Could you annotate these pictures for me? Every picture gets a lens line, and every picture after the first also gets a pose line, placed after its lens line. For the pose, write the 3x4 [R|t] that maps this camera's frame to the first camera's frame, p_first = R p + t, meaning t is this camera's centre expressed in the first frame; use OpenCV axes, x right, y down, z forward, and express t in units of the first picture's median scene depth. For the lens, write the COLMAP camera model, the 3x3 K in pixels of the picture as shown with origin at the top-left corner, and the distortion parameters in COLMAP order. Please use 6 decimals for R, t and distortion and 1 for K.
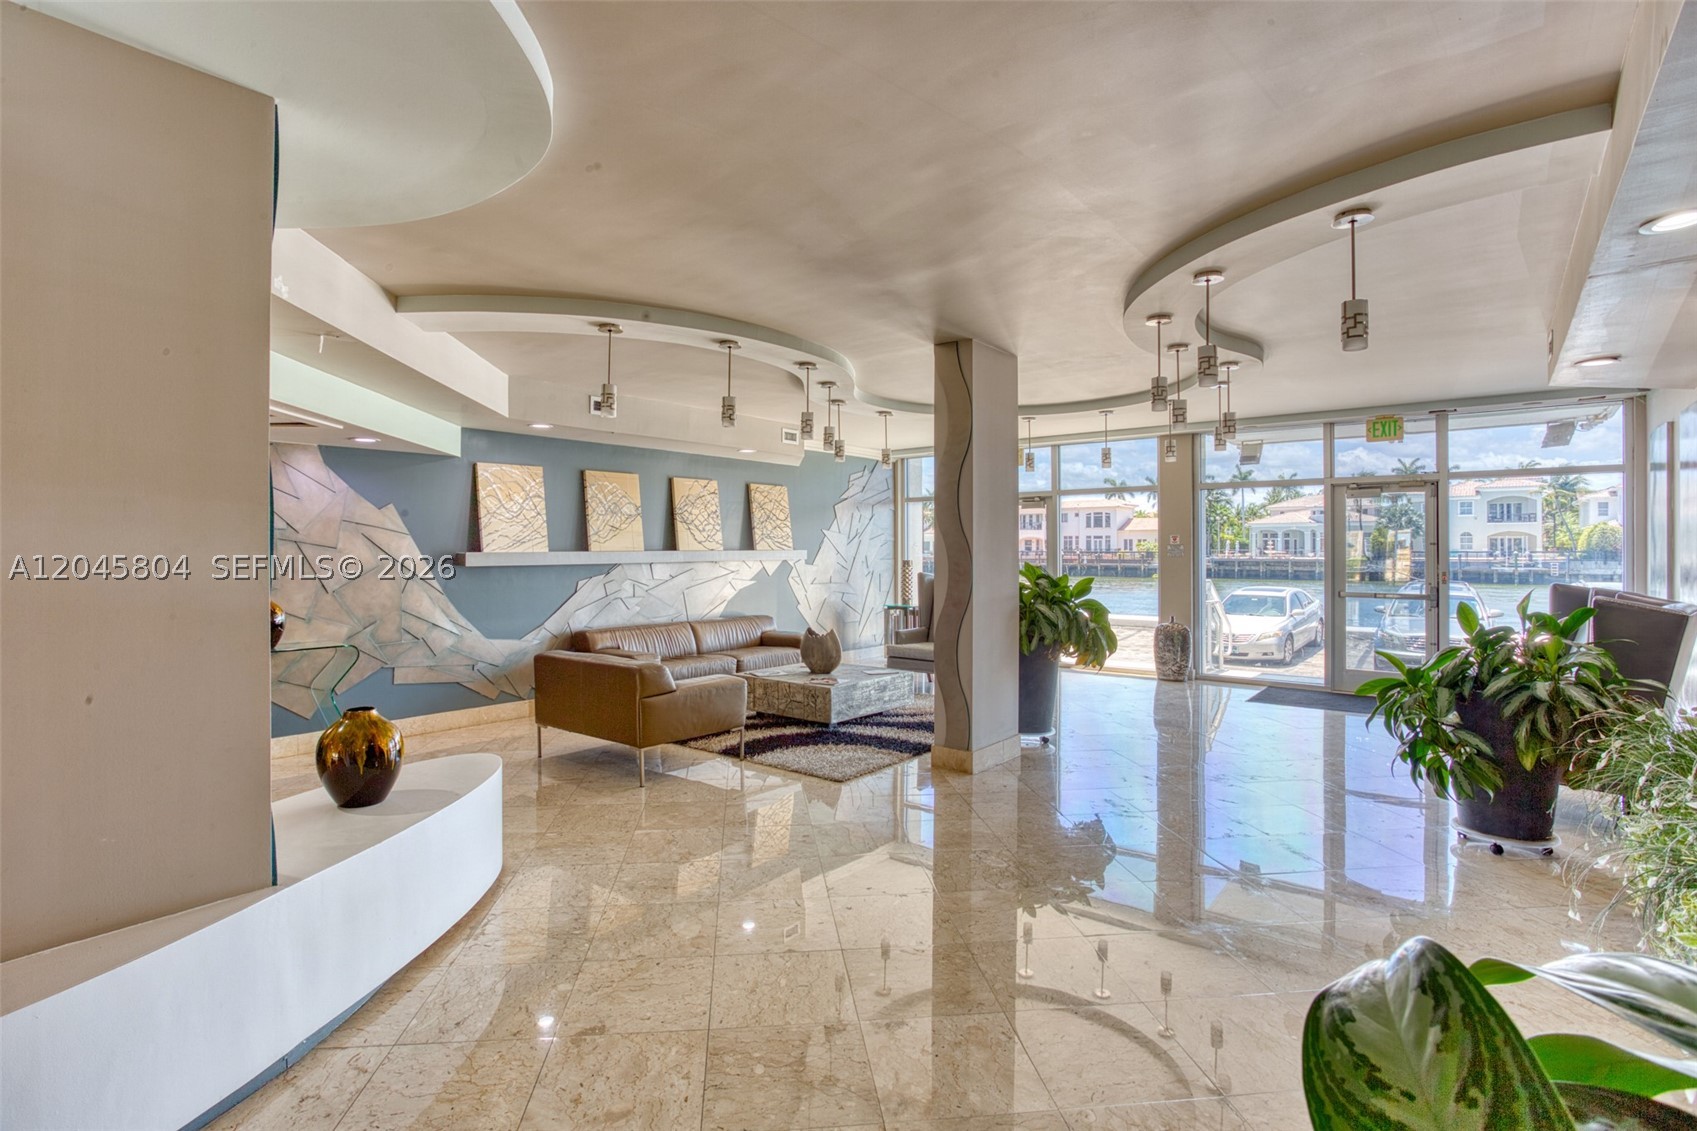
lens RADIAL K [[830.7, 0, 831.4], [0, 830.7, 552.5], [0, 0, 1]] dist [-0.059040, 0.026130]
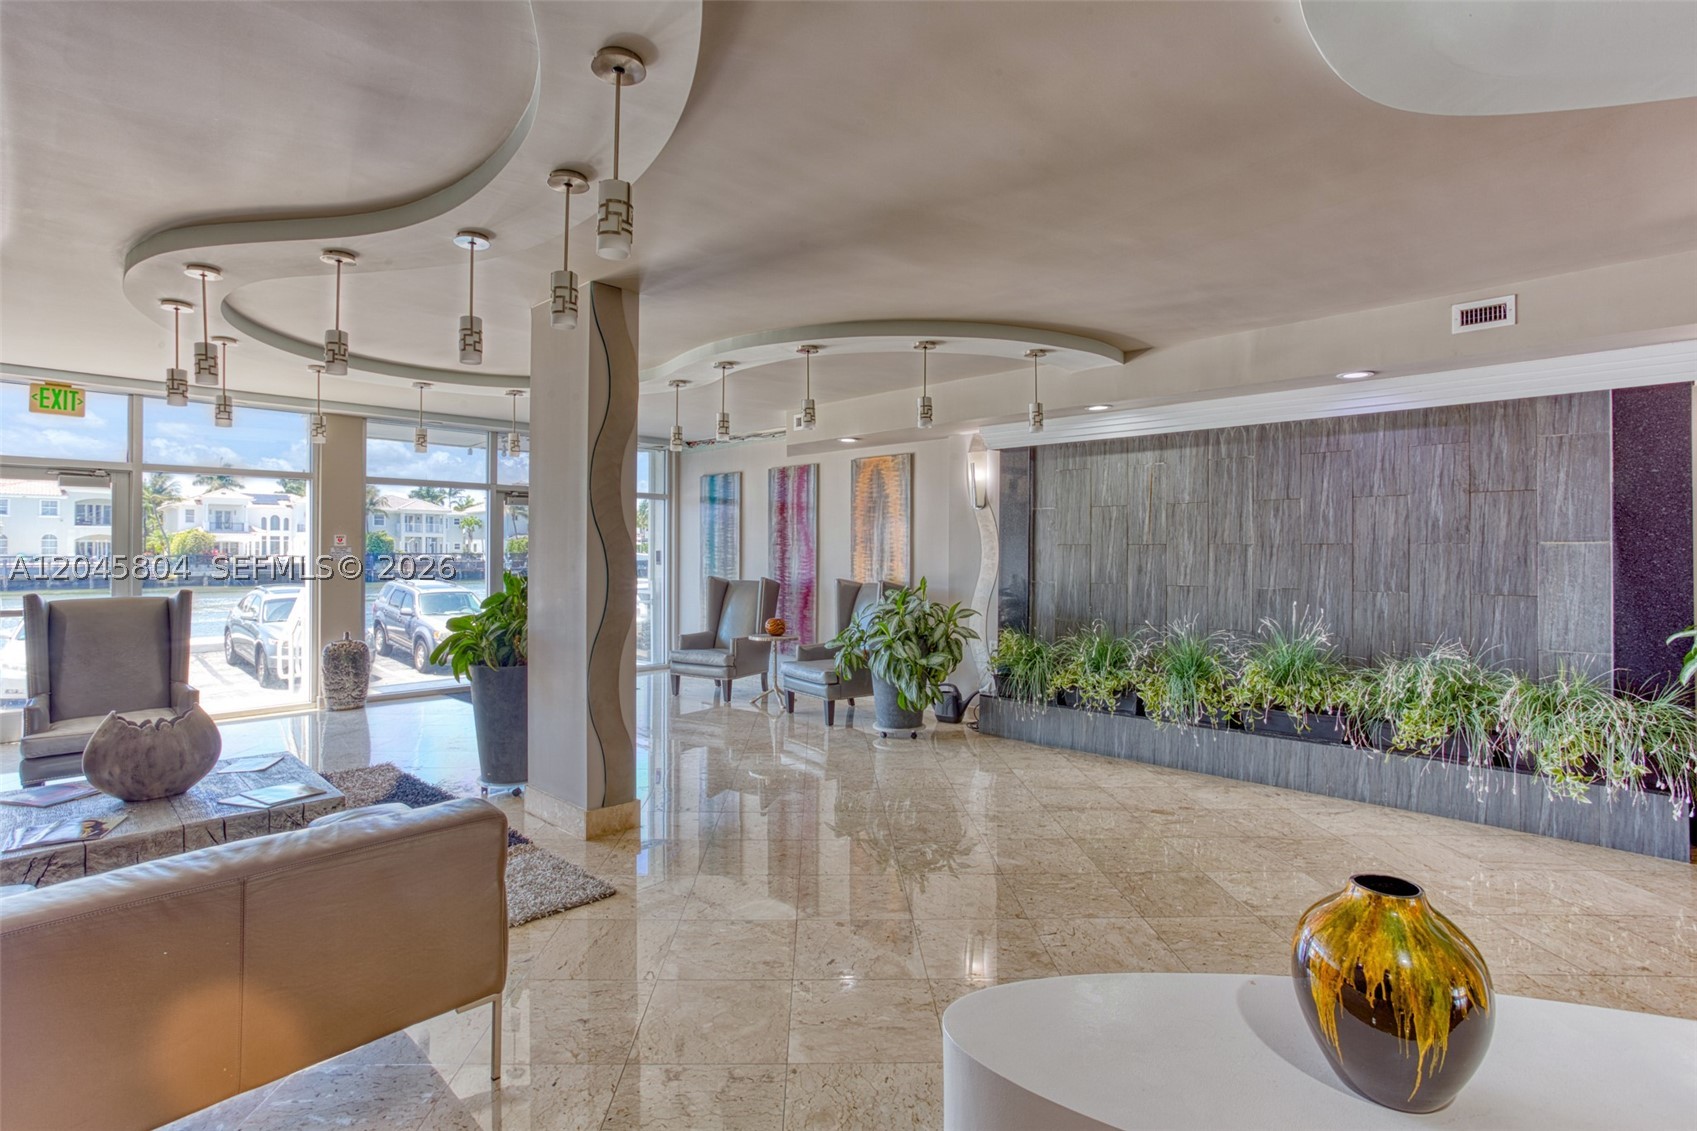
lens RADIAL K [[822.5, 0, 838.4], [0, 822.5, 545.4], [0, 0, 1]] dist [-0.052902, 0.029413]
pose [[0.087985, 0.010846, 0.996063, -0.318182], [0.003493, 0.999931, -0.011197, 0.000042], [-0.996116, 0.004465, 0.087941, 0.377277]]
